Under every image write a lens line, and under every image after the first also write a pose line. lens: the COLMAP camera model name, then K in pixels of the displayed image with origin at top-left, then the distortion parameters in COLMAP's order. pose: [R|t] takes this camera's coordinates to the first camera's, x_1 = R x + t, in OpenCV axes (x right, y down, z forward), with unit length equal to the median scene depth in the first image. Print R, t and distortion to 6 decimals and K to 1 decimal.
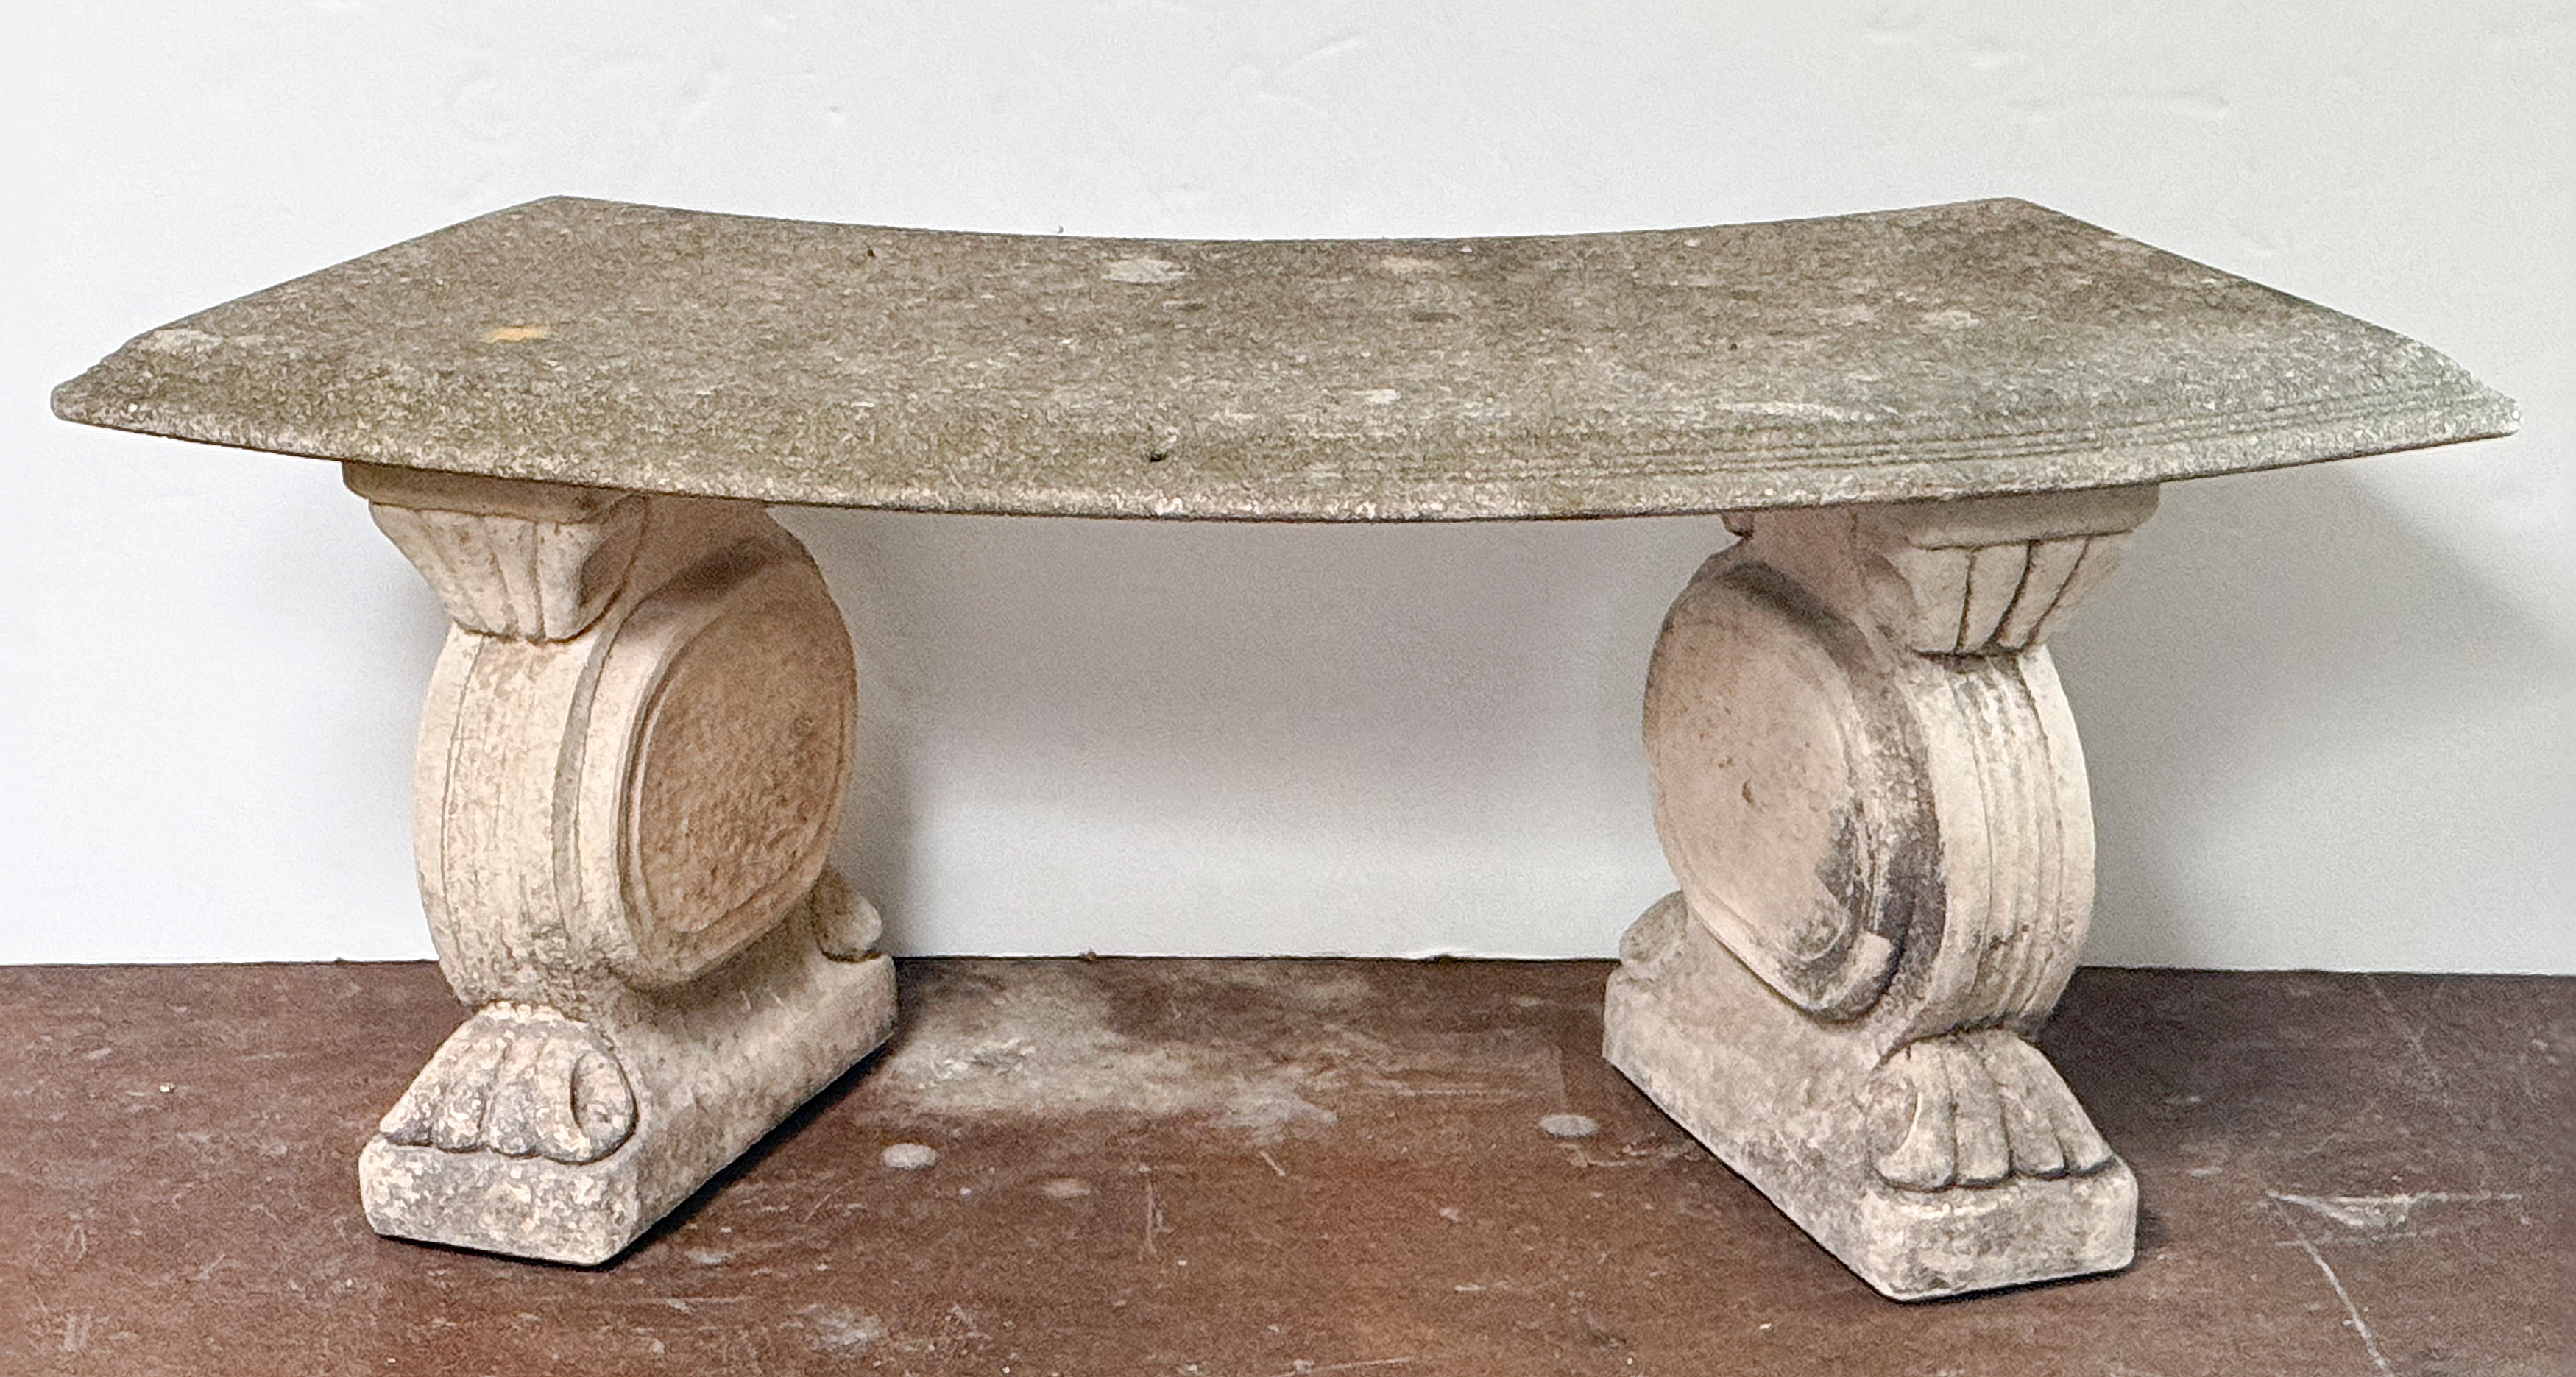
lens RADIAL K [[6505.6, 0, 1288.2], [0, 6505.6, 689.9], [0, 0, 1]] dist [0.070135, 0.000000]
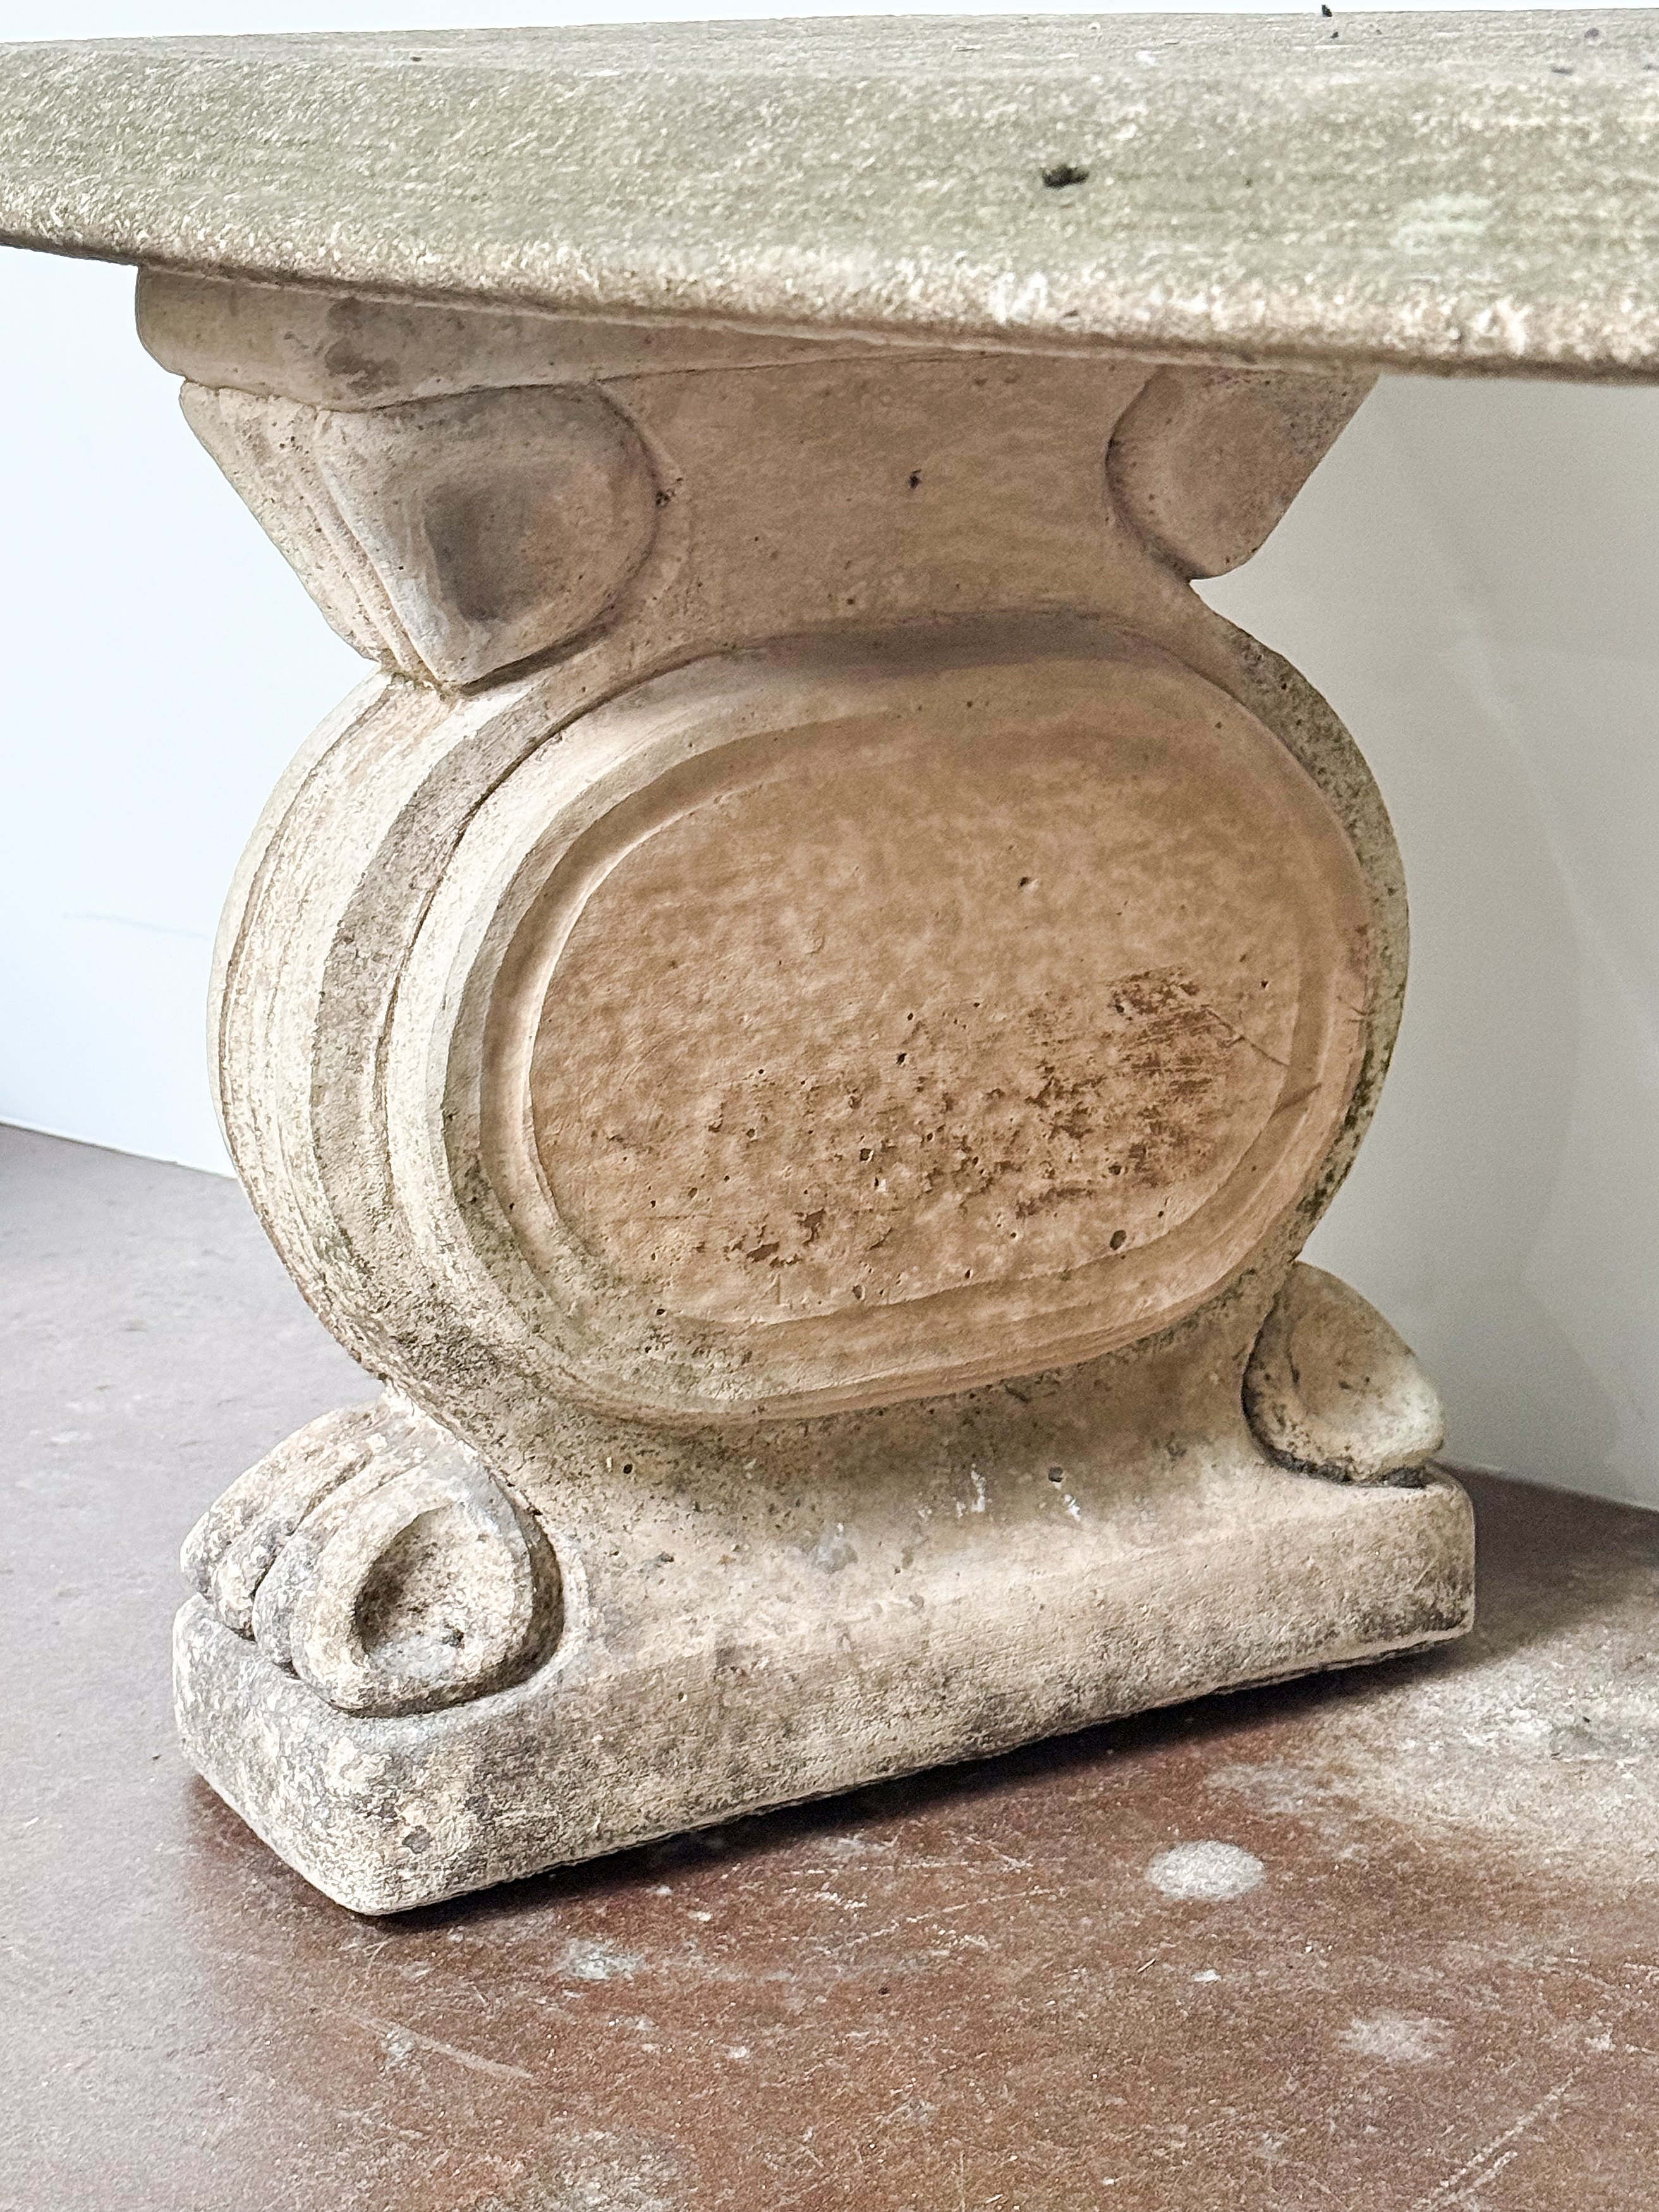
lens RADIAL K [[3993.1, 0, 823.2], [0, 3993.1, 1115.7], [0, 0, 1]] dist [0.178920, 0.000000]
pose [[0.761558, 0.159128, -0.628258, 0.109651], [-0.177425, 0.983545, 0.034047, 0.009225], [0.623338, 0.085540, 0.777260, 0.769586]]
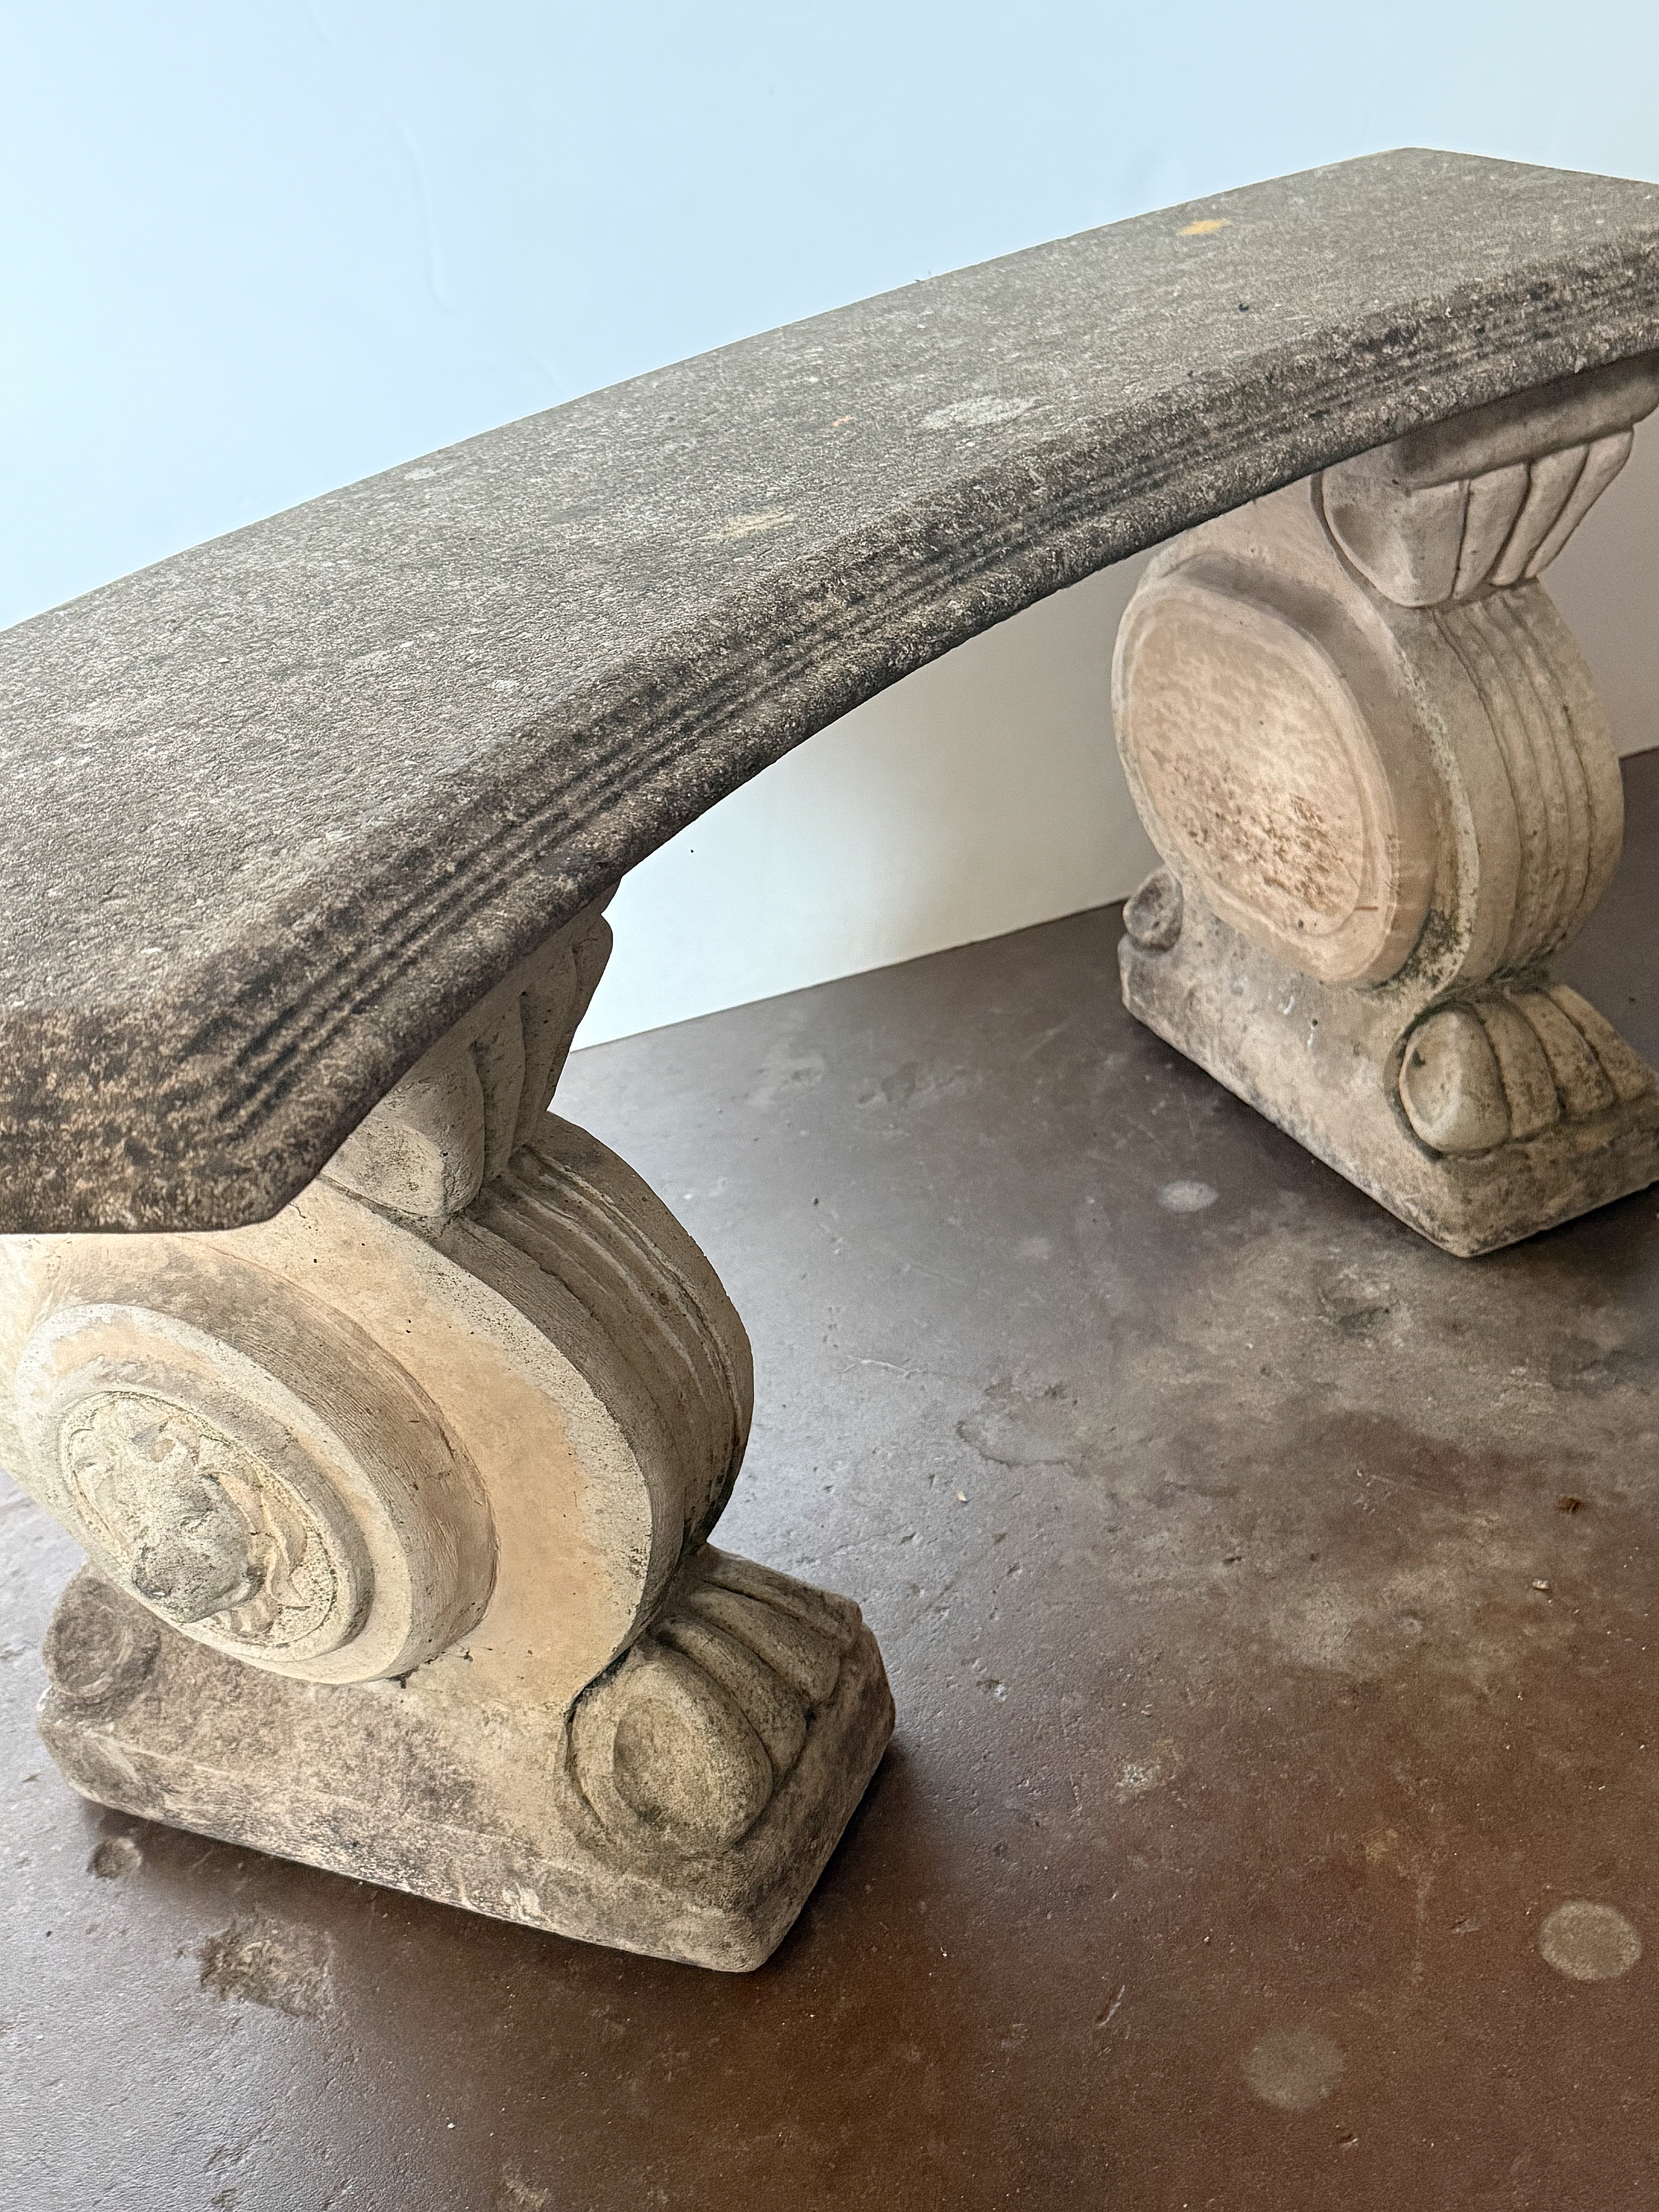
lens RADIAL K [[2150.4, 0, 815.2], [0, 2150.4, 1116.4], [0, 0, 1]] dist [0.070721, 0.000000]
pose [[-0.717570, 0.459361, -0.523527, 0.170648], [-0.036763, 0.725641, 0.687091, -0.184964], [0.695515, 0.512282, -0.503811, 1.180193]]
